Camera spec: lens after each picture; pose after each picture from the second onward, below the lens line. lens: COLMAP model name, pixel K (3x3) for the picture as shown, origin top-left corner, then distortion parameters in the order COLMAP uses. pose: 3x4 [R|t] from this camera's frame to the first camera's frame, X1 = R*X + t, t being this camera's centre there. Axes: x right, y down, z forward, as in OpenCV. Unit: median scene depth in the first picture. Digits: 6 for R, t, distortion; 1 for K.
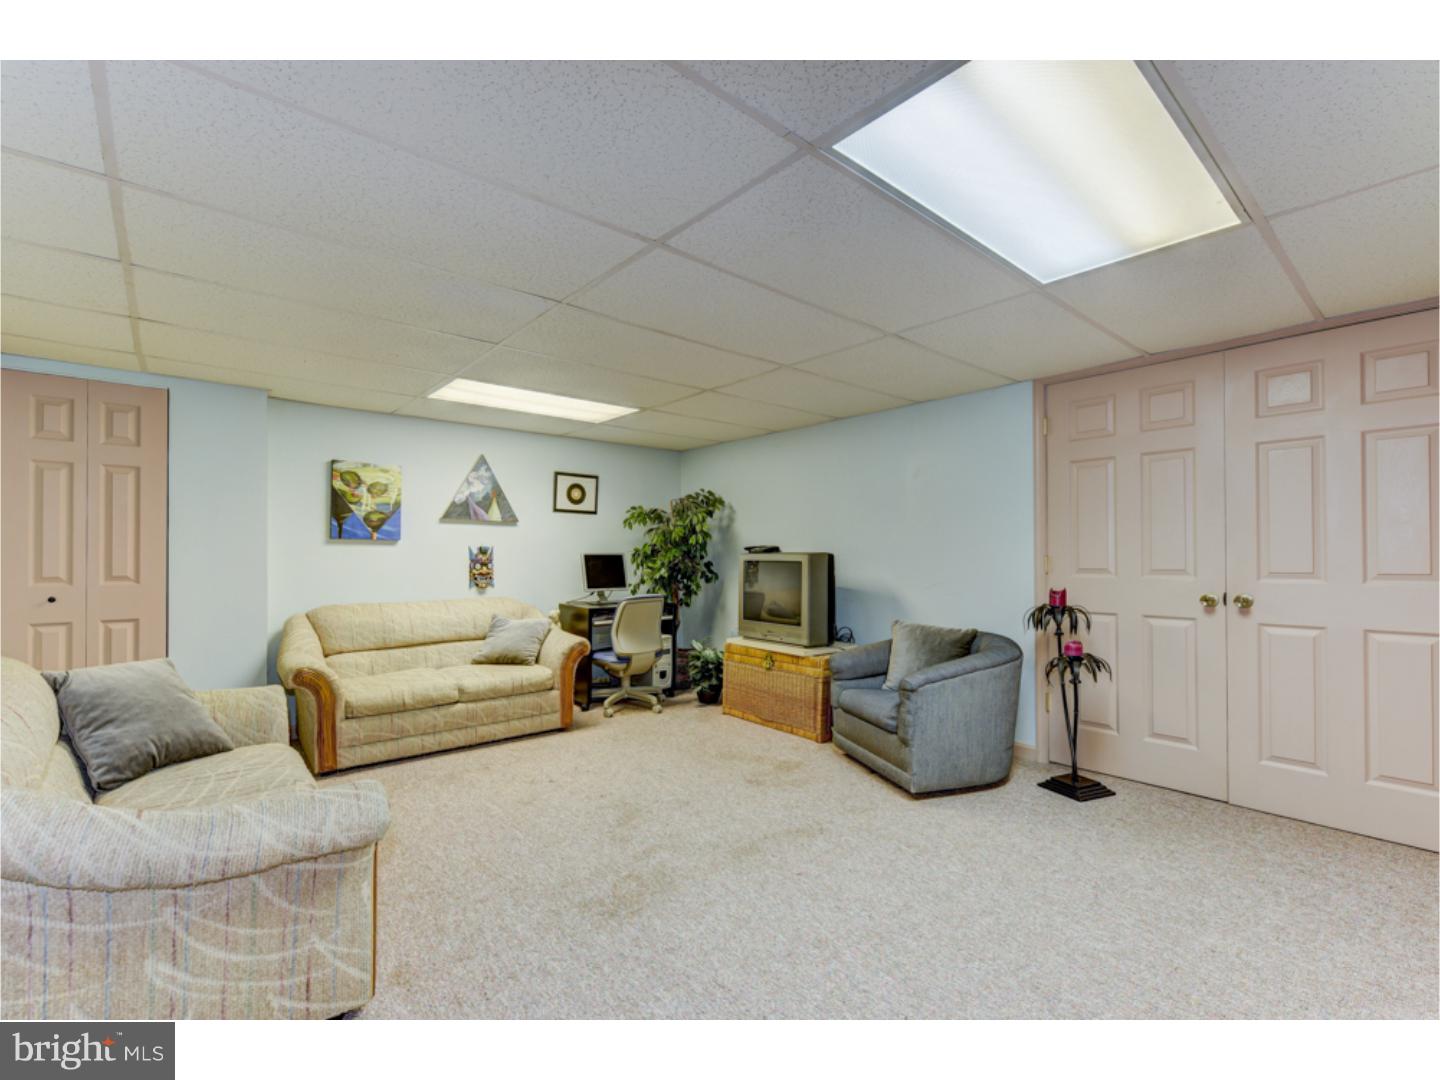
lens RADIAL K [[625.5, 0, 716.4], [0, 625.5, 544.0], [0, 0, 1]] dist [0.000106, 0.000067]
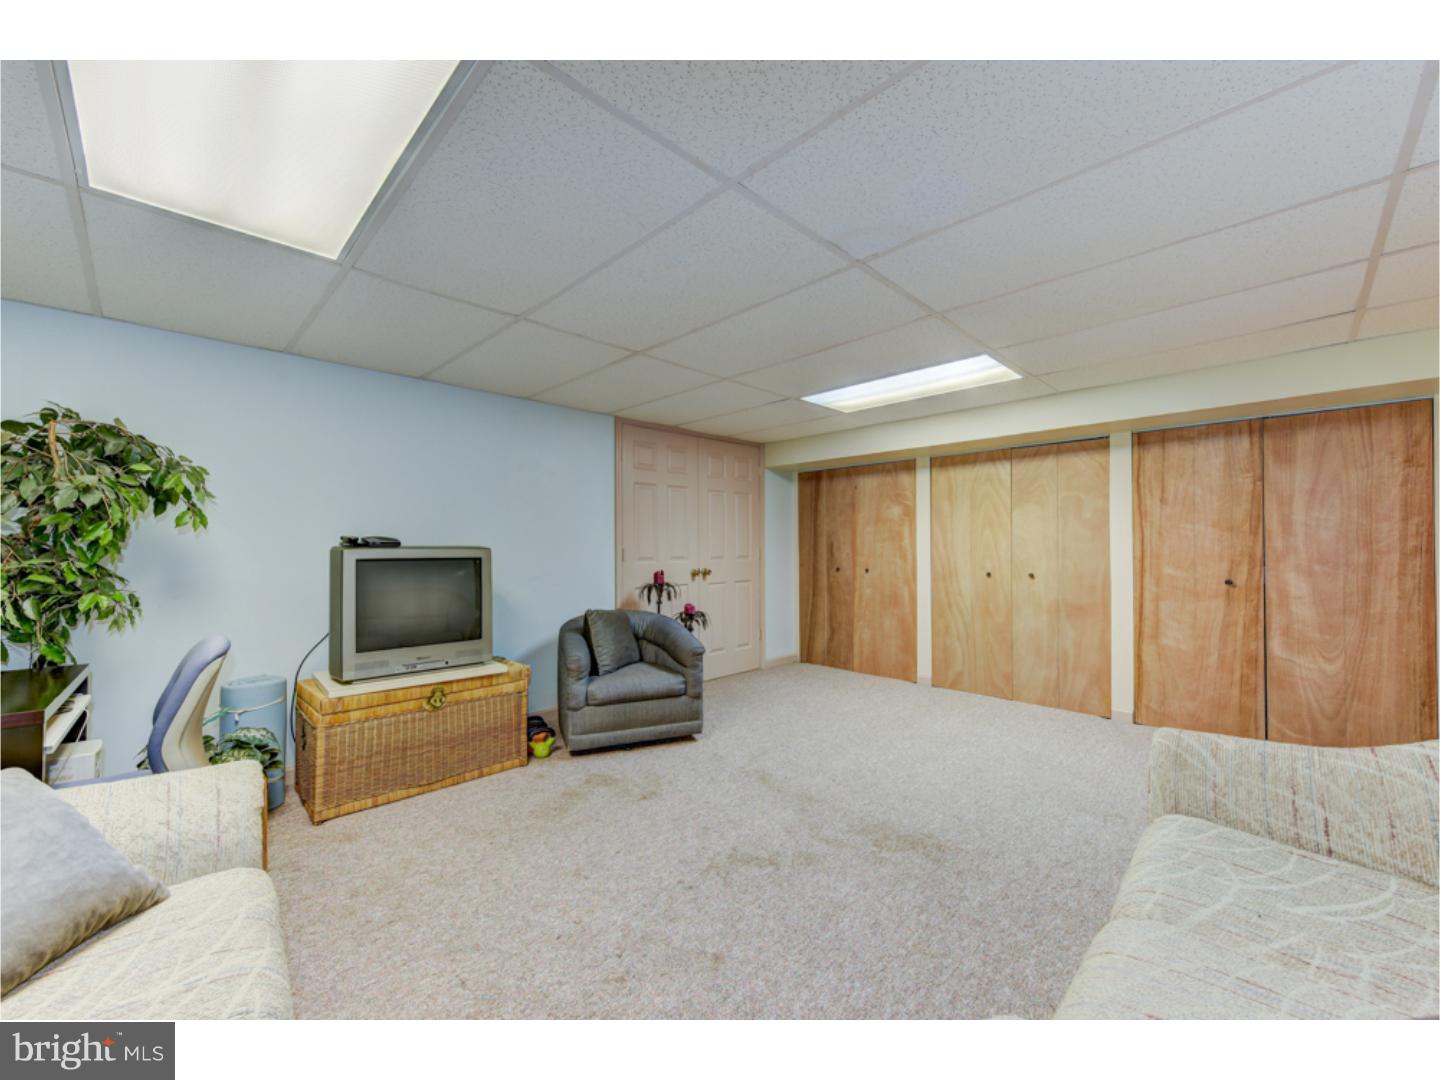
lens RADIAL K [[574.2, 0, 720.0], [0, 574.2, 540.0], [0, 0, 1]] dist [0.000896, -0.000088]
pose [[-0.073470, 0.011220, 0.997234, -0.754454], [-0.011119, 0.999865, -0.012069, 0.012422], [-0.997235, -0.011975, -0.073335, 0.912709]]
